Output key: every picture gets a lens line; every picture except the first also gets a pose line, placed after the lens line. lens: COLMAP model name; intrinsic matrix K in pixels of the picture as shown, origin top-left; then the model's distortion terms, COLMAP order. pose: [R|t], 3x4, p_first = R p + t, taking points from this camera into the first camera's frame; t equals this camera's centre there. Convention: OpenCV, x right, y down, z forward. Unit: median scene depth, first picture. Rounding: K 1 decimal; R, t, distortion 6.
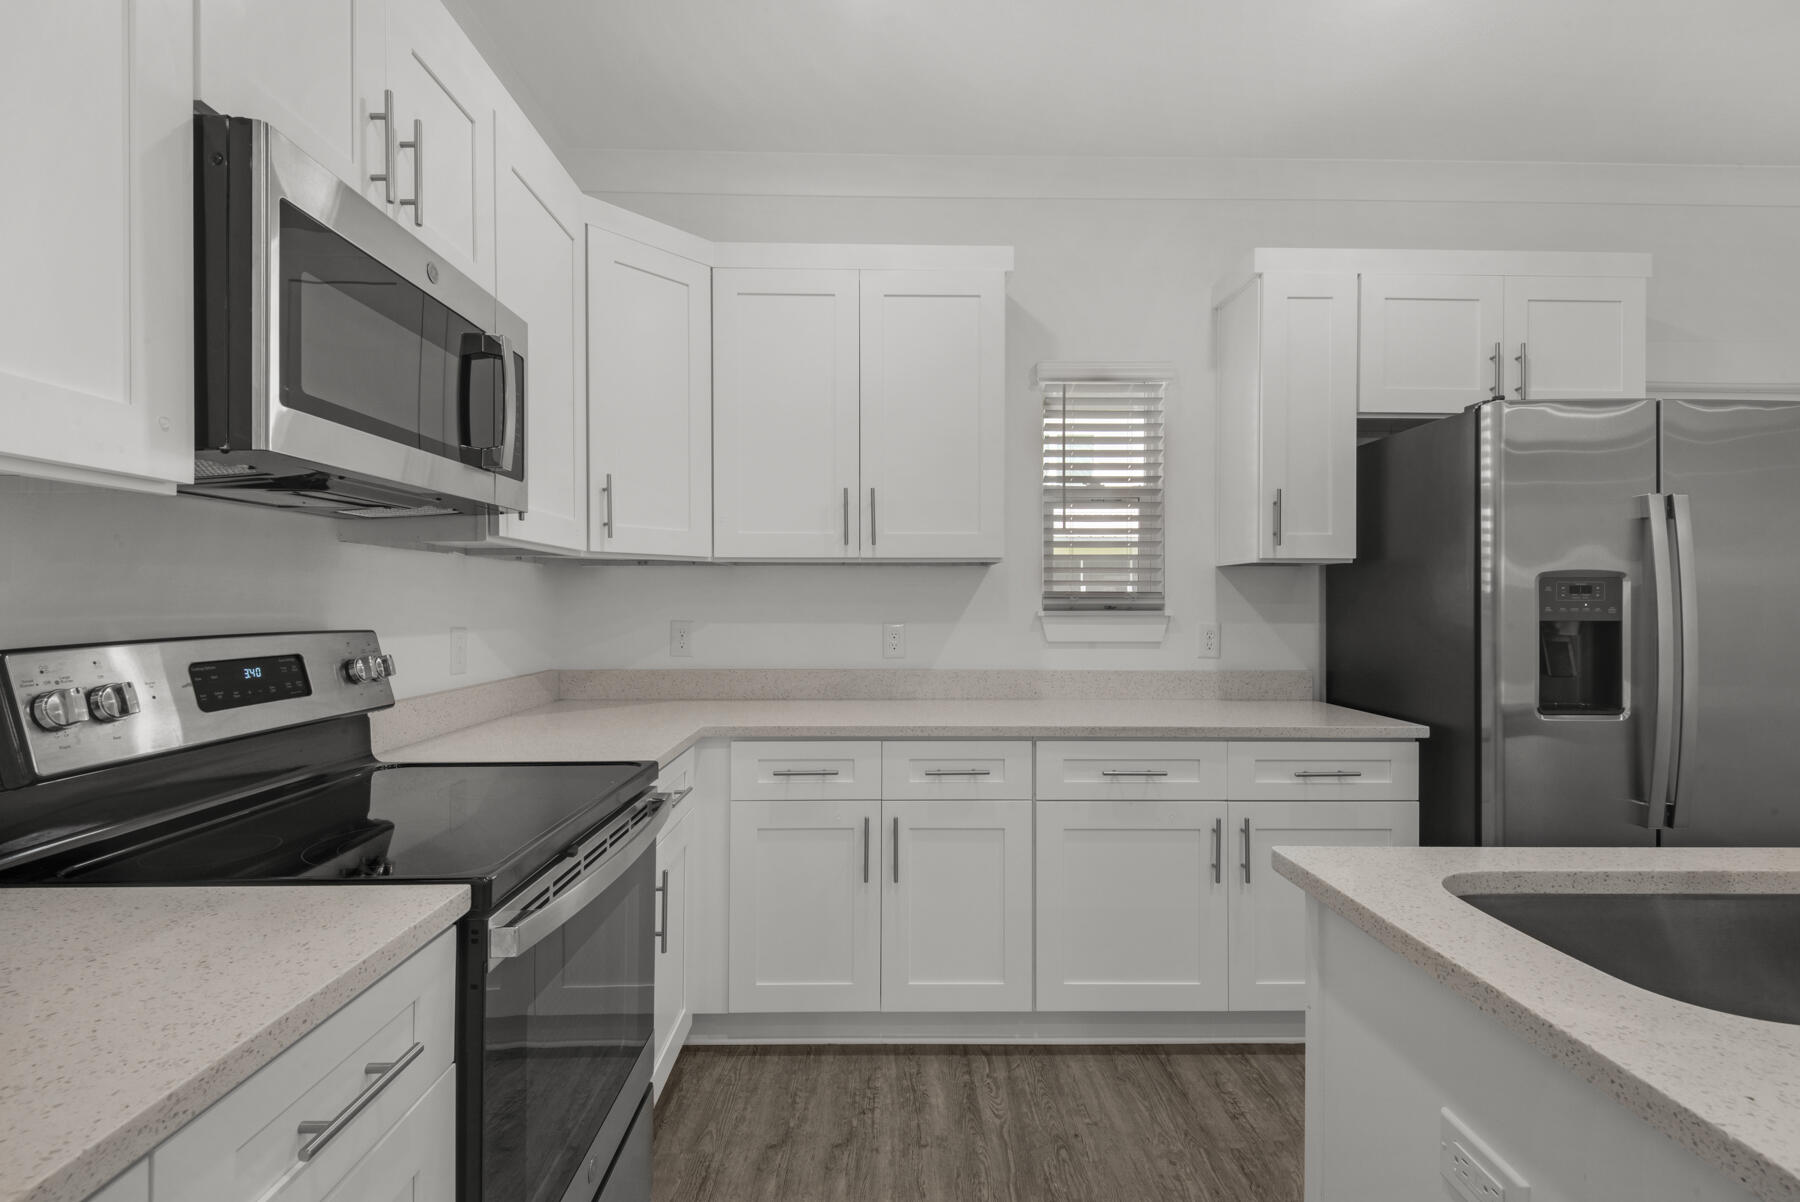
lens RADIAL K [[825.8, 0, 900.0], [0, 825.8, 601.0], [0, 0, 1]] dist [0.032931, -0.019638]
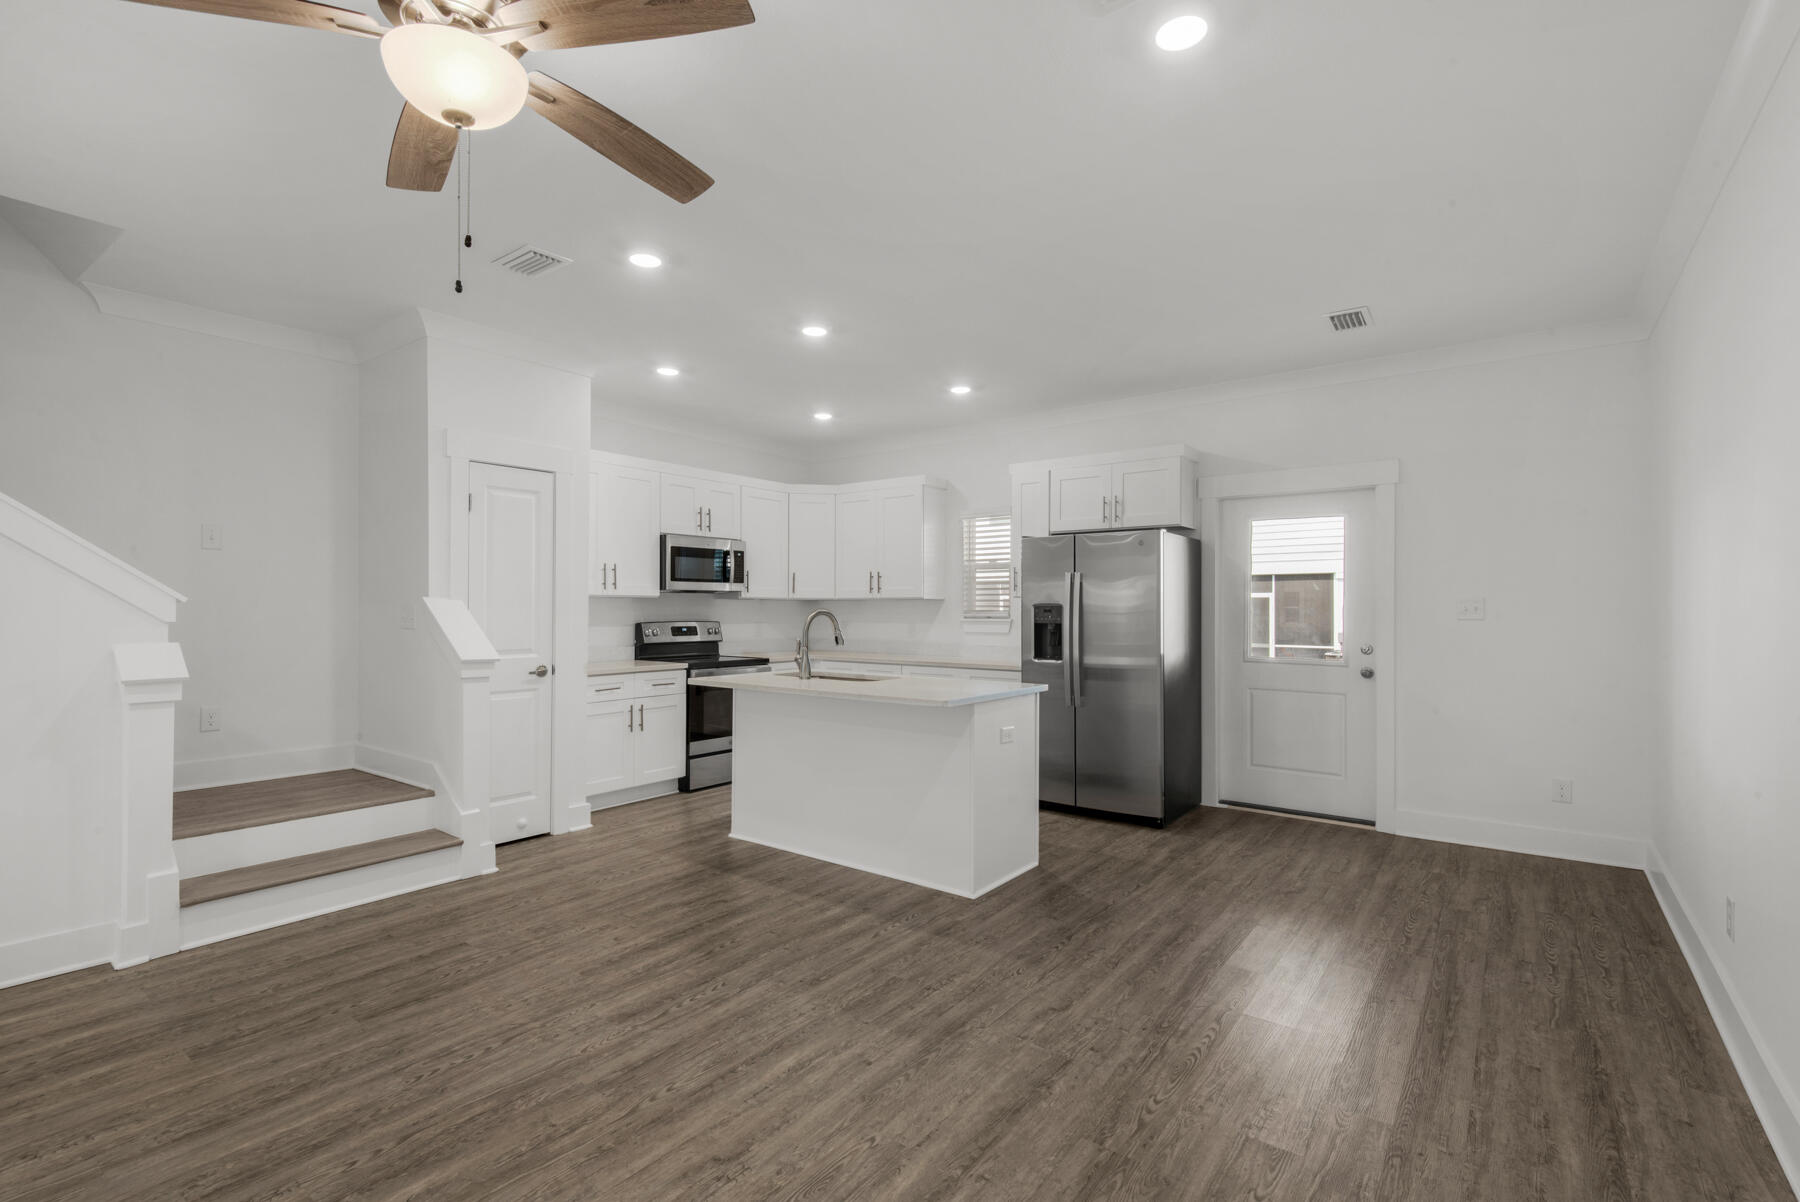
lens RADIAL K [[806.6, 0, 921.4], [0, 806.6, 609.4], [0, 0, 1]] dist [0.033611, -0.022502]
pose [[0.800015, -0.001295, -0.599978, 1.987696], [-0.000241, 0.999997, -0.002479, -0.011111], [0.599979, 0.002128, 0.800013, -1.211245]]
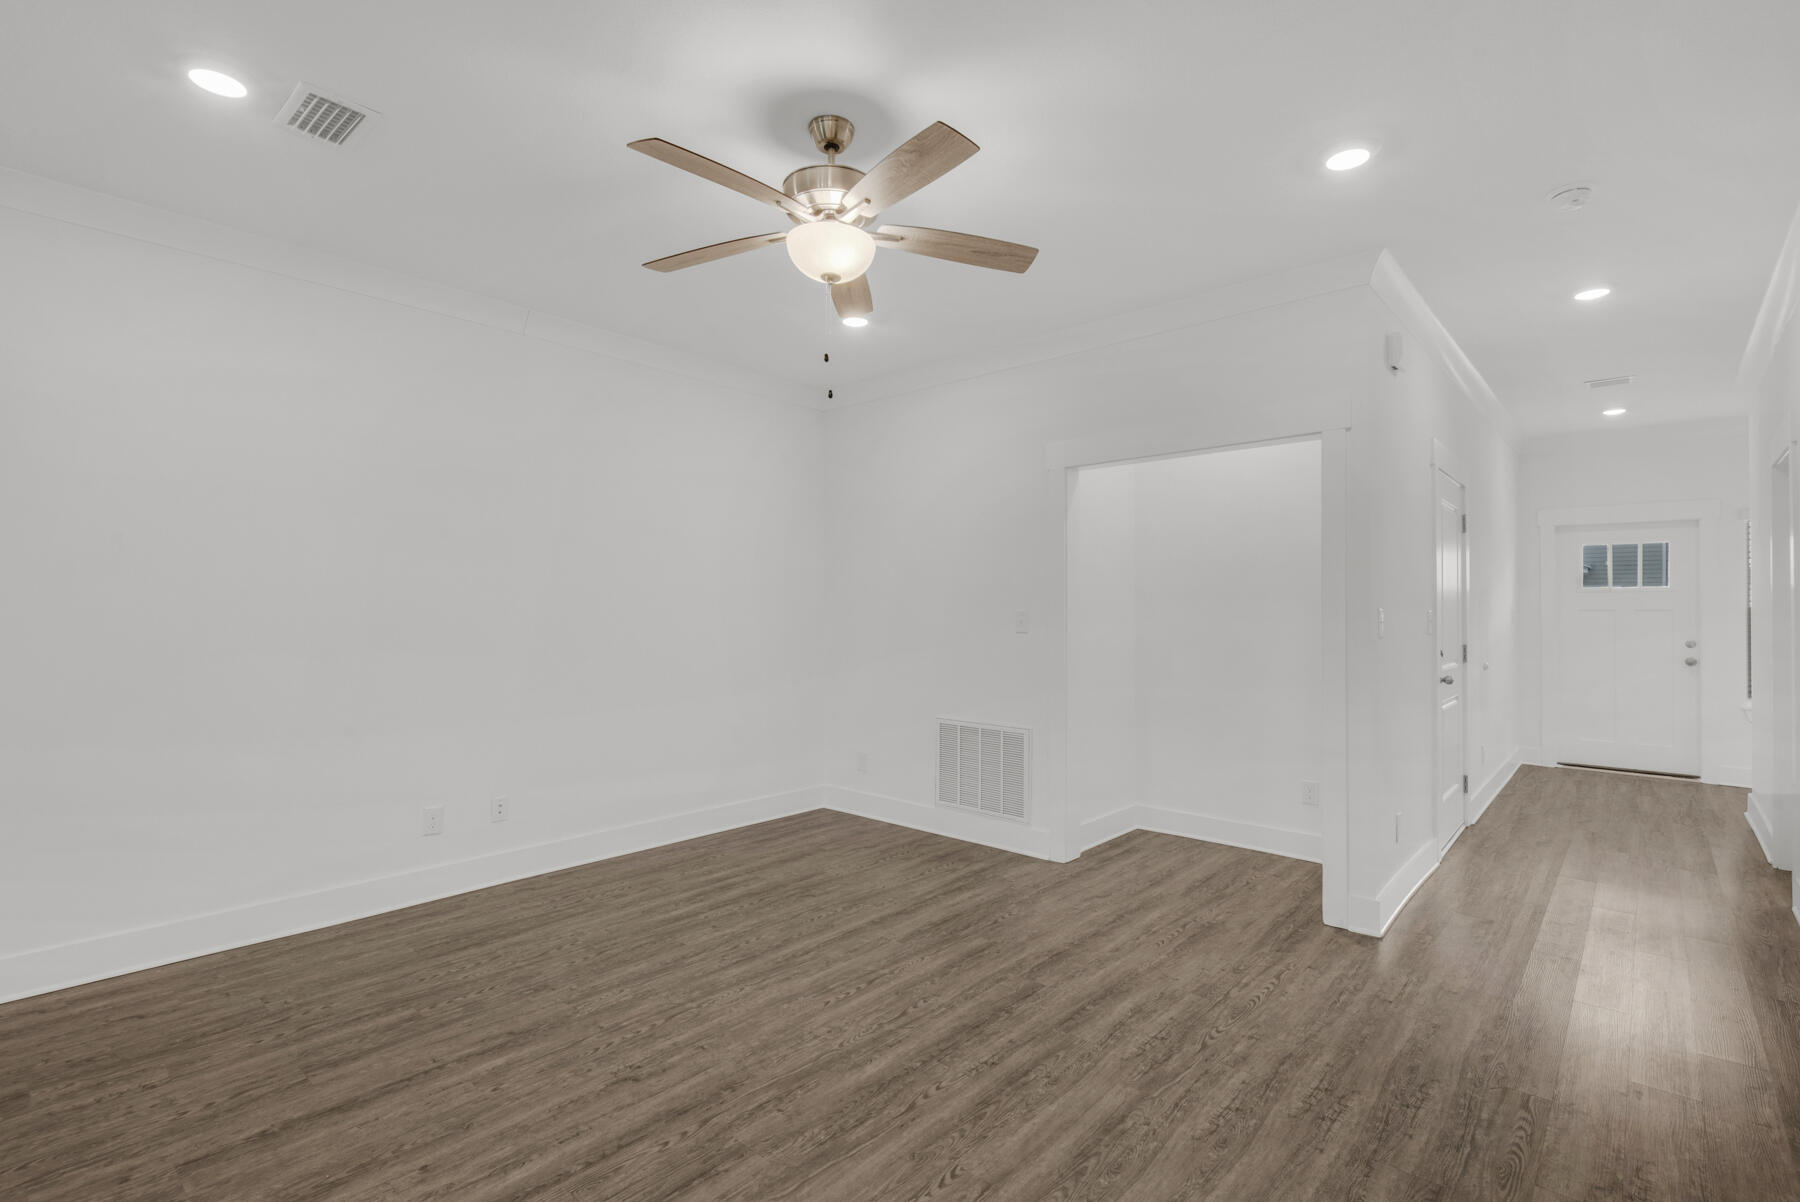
lens RADIAL K [[831.5, 0, 915.9], [0, 831.5, 591.5], [0, 0, 1]] dist [0.042988, -0.023924]
pose [[-0.738237, 0.009811, 0.674470, 0.219698], [-0.005507, 0.999773, -0.020571, -0.019126], [-0.674519, -0.018900, -0.738016, -0.028040]]
